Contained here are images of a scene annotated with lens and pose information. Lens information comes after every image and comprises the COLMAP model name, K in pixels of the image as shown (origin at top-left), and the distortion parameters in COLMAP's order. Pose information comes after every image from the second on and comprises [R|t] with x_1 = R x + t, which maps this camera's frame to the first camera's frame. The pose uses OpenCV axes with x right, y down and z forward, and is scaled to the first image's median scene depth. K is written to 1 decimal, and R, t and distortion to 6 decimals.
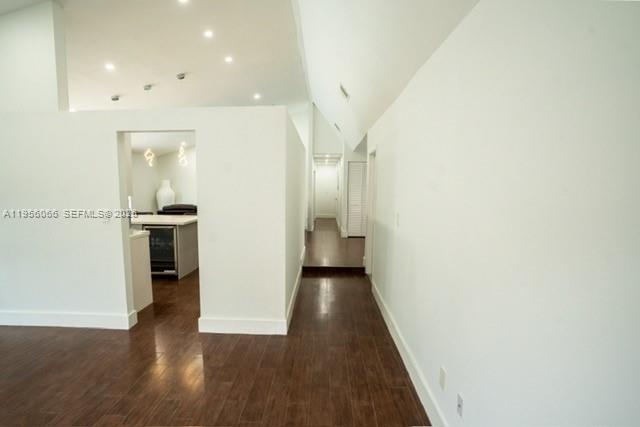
lens RADIAL K [[322.8, 0, 320.0], [0, 322.8, 213.5], [0, 0, 1]] dist [-0.074365, 0.040688]
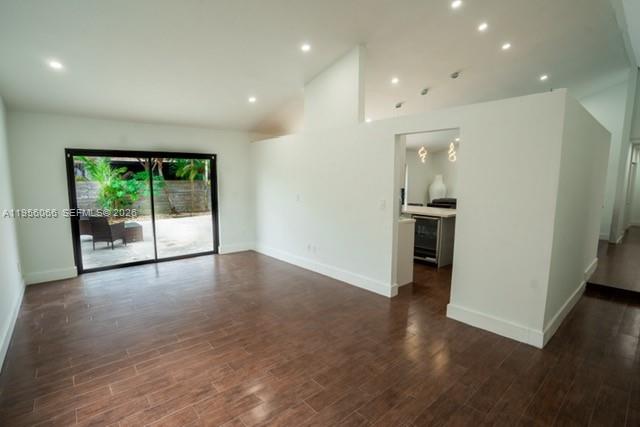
lens RADIAL K [[315.1, 0, 319.0], [0, 315.1, 214.0], [0, 0, 1]] dist [-0.057773, 0.029075]
pose [[0.683533, 0.081866, -0.725314, 0.039167], [-0.067698, 0.996518, 0.048679, 0.003766], [0.726773, 0.015829, 0.686695, -0.028114]]
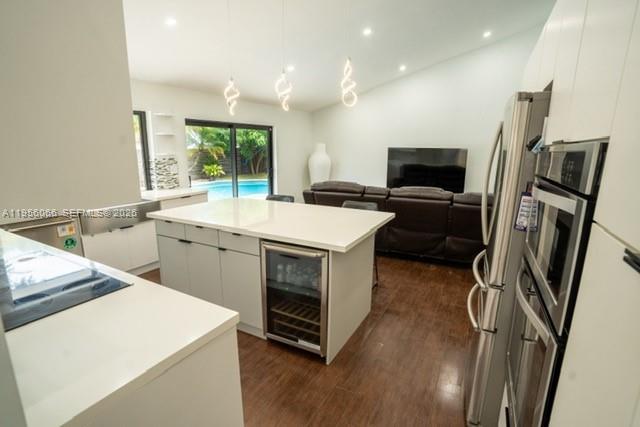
lens RADIAL K [[307.3, 0, 321.2], [0, 307.3, 211.1], [0, 0, 1]] dist [-0.071435, 0.027885]
pose [[0.896522, 0.098798, -0.431842, -0.360379], [-0.051363, 0.991421, 0.120188, -0.076517], [0.440011, -0.085571, 0.893906, 0.792652]]
